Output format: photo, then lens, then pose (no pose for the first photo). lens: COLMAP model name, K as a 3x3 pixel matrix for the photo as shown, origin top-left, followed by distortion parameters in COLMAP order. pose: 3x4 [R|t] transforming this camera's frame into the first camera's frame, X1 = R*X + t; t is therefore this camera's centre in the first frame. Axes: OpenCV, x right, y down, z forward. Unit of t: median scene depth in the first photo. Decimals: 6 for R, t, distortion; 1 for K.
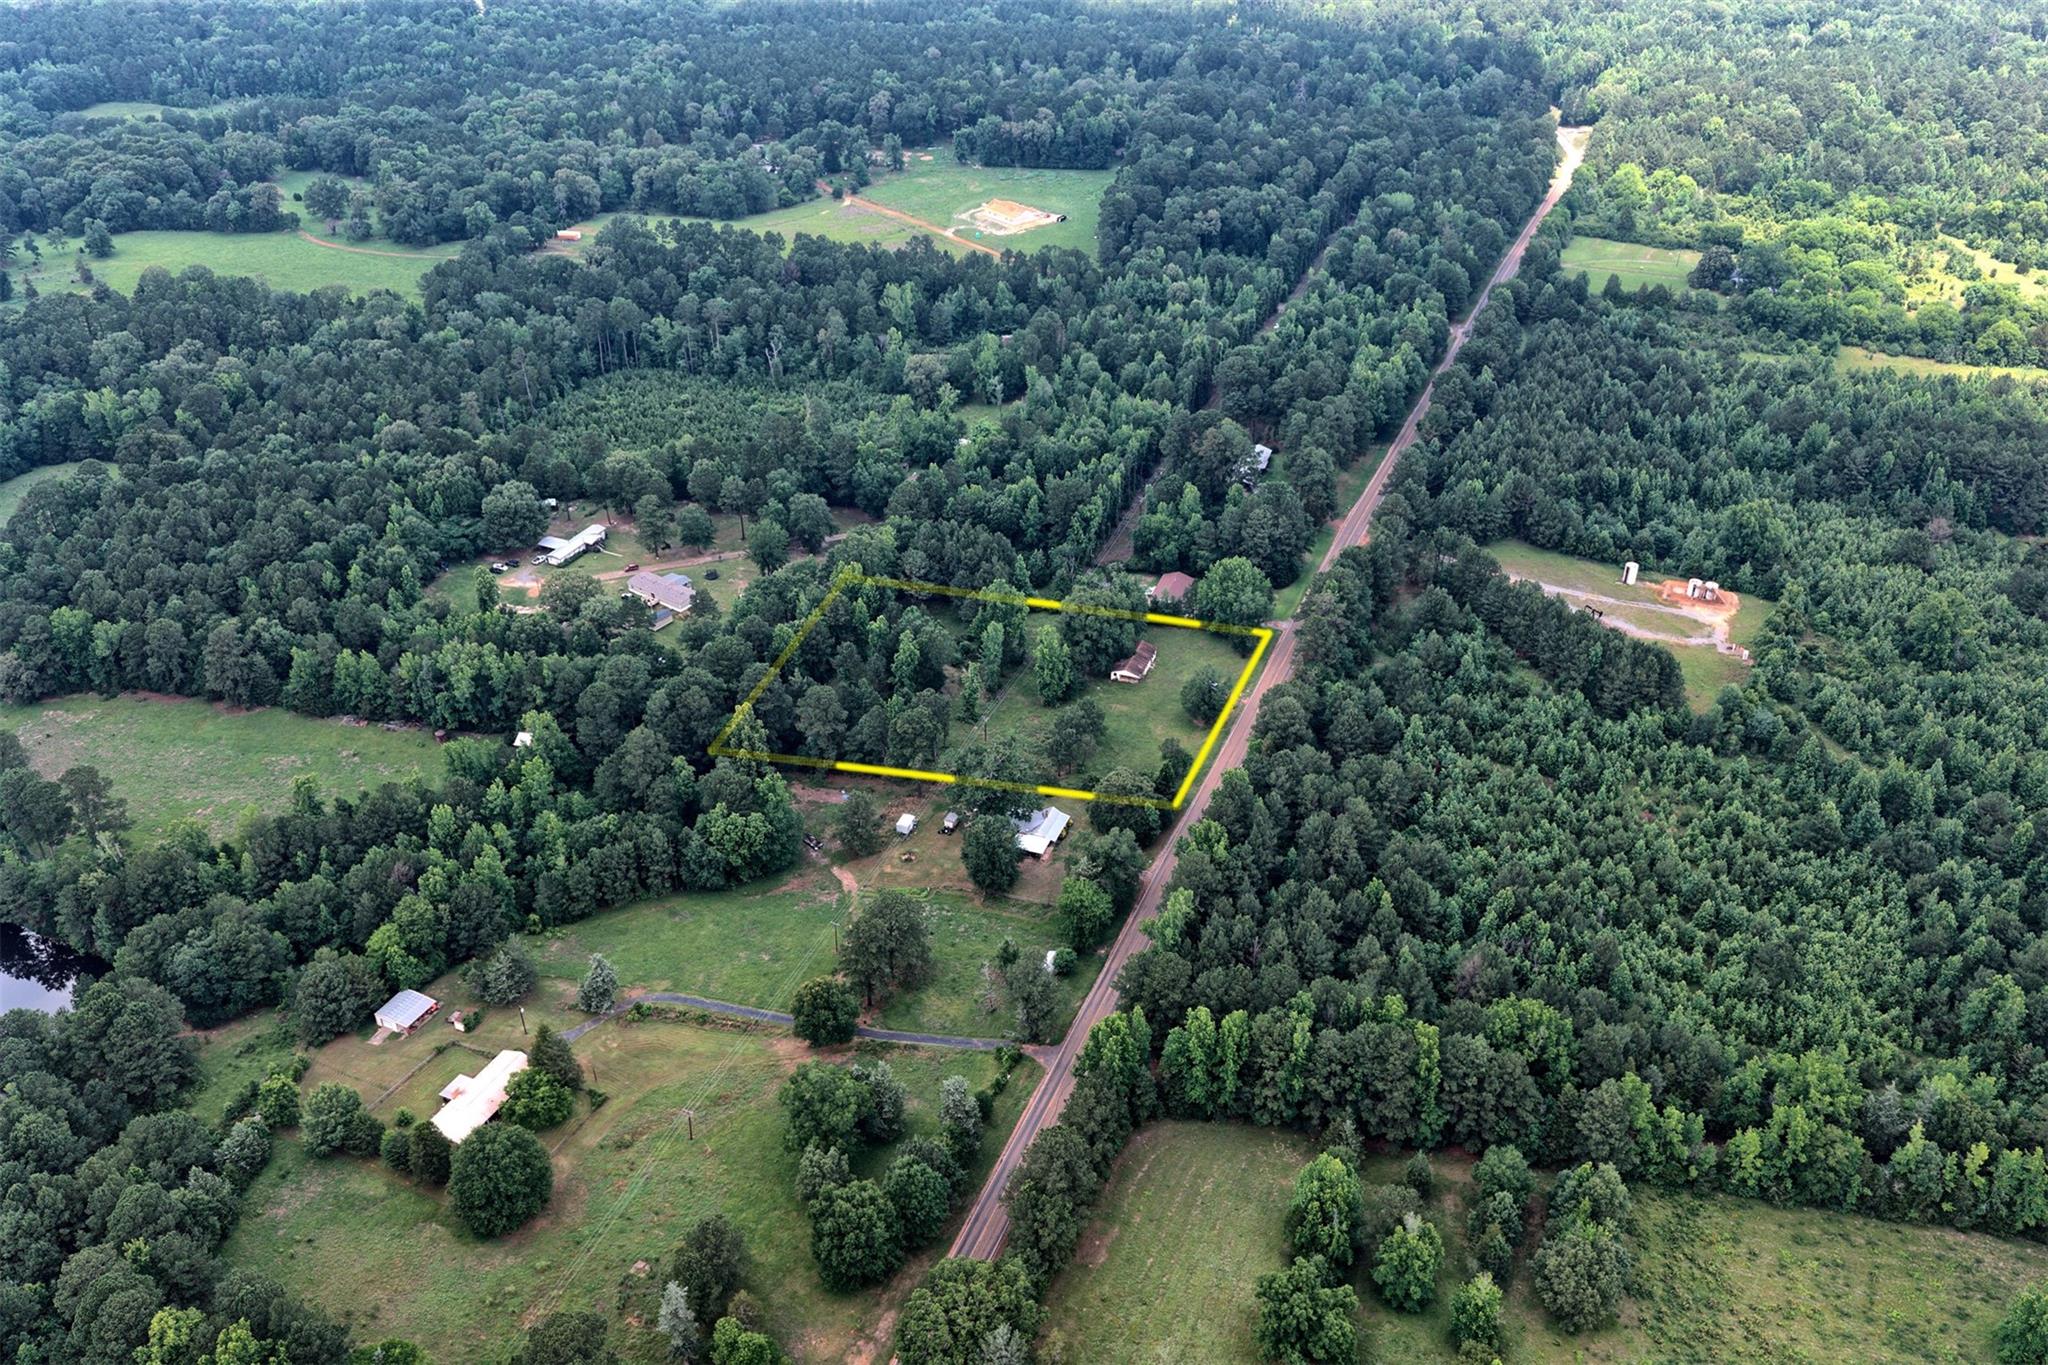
lens RADIAL K [[1651.4, 0, 1024.4], [0, 1651.4, 679.5], [0, 0, 1]] dist [-0.002013, 0.001802]
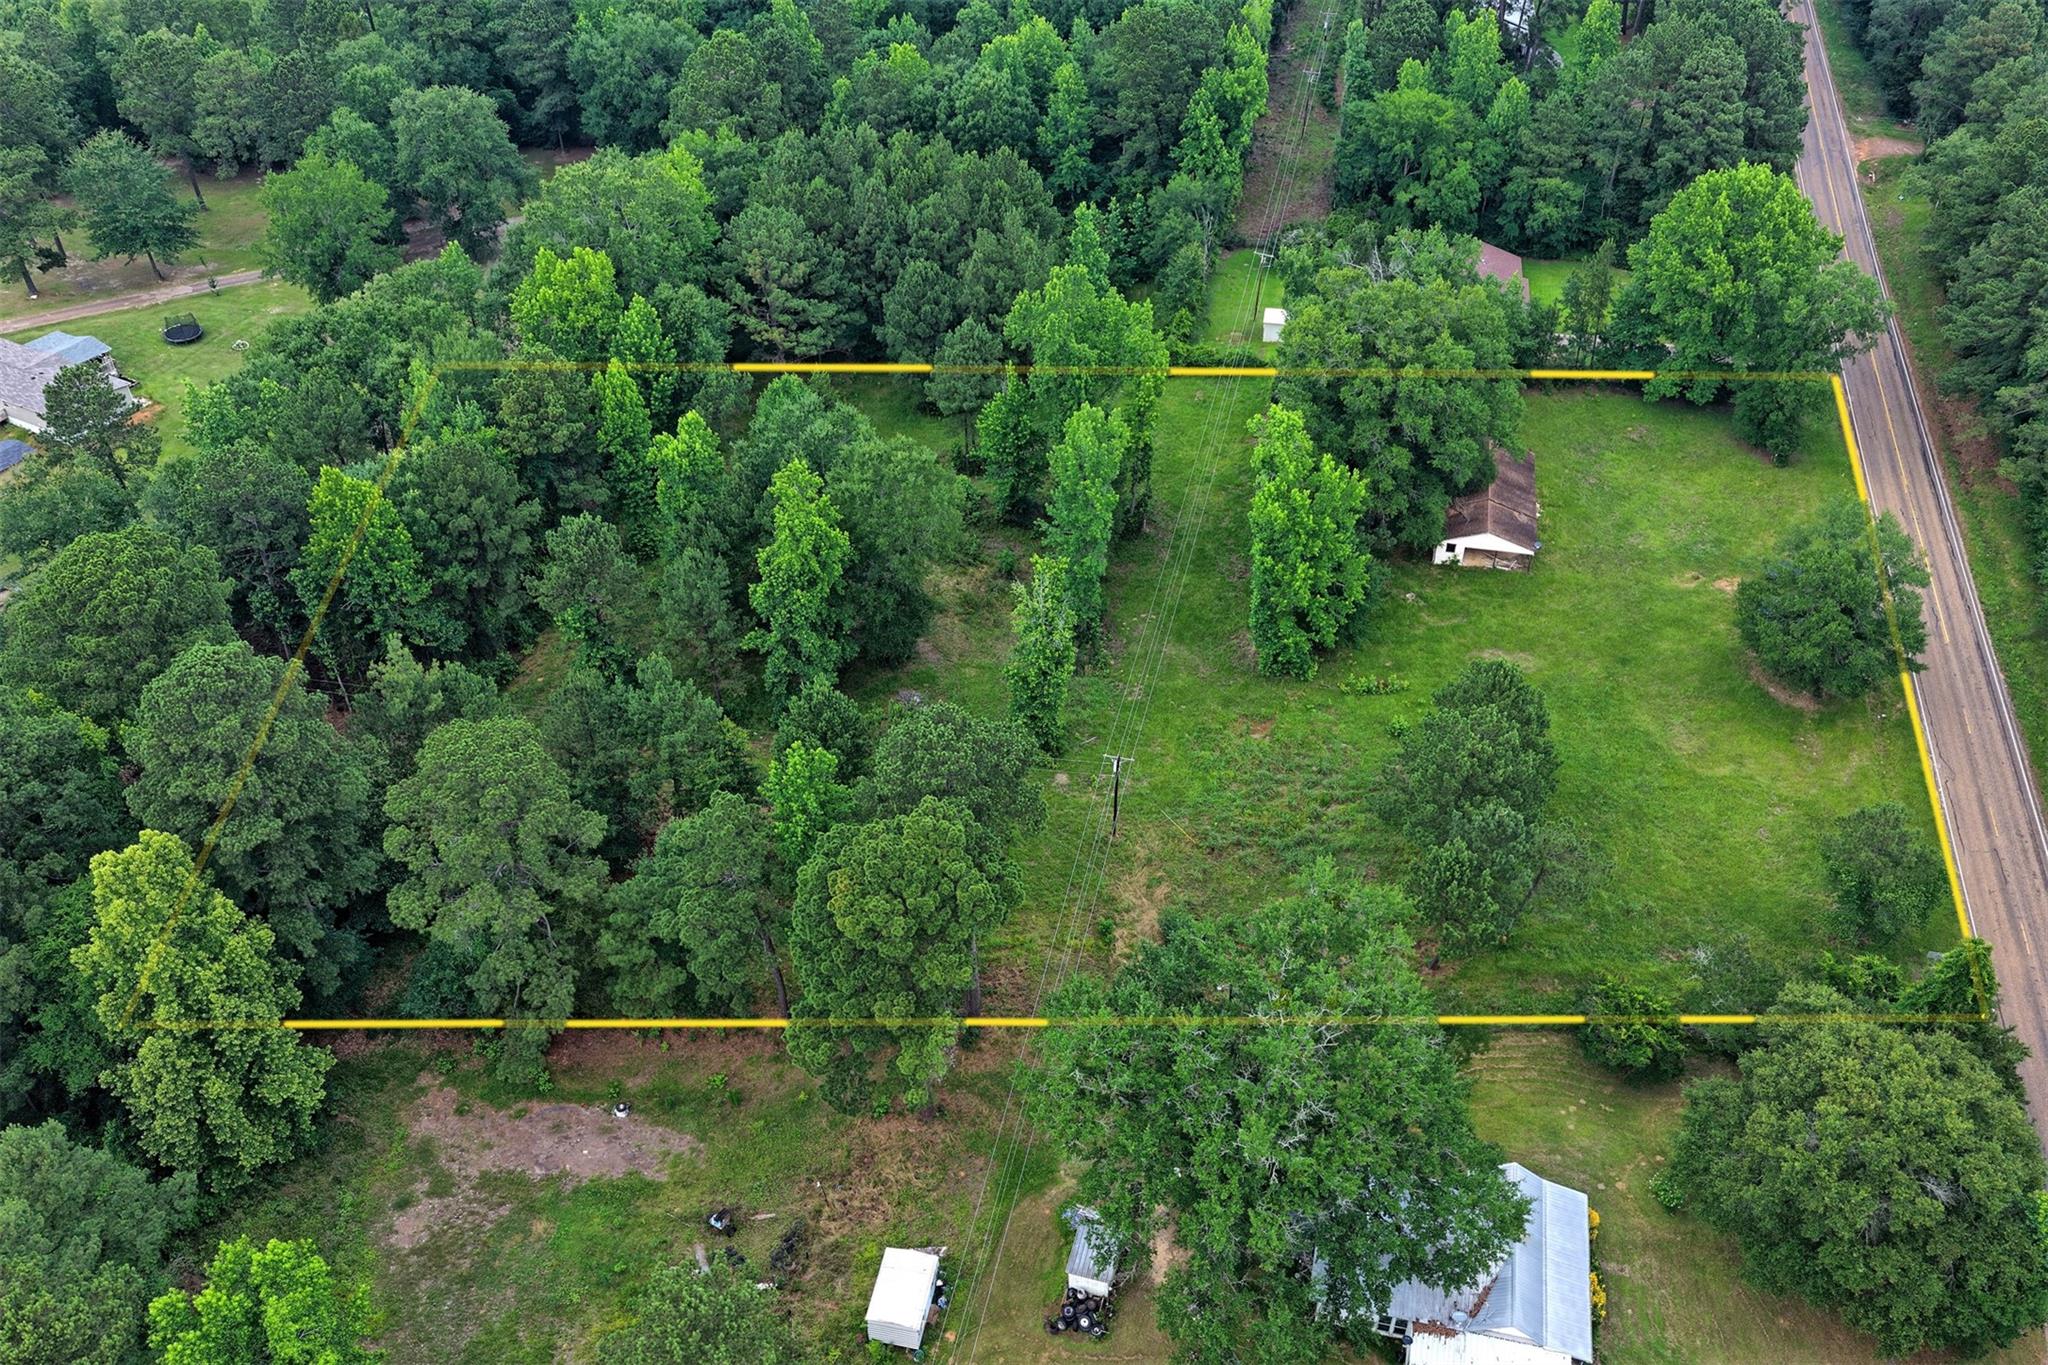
lens RADIAL K [[1651.4, 0, 1023.4], [0, 1651.4, 683.9], [0, 0, 1]] dist [-0.002013, 0.001802]
pose [[0.989268, -0.087786, 0.116800, -0.064529], [0.071770, 0.988258, 0.134893, -0.025412], [-0.127270, -0.125063, 0.983952, 0.671772]]
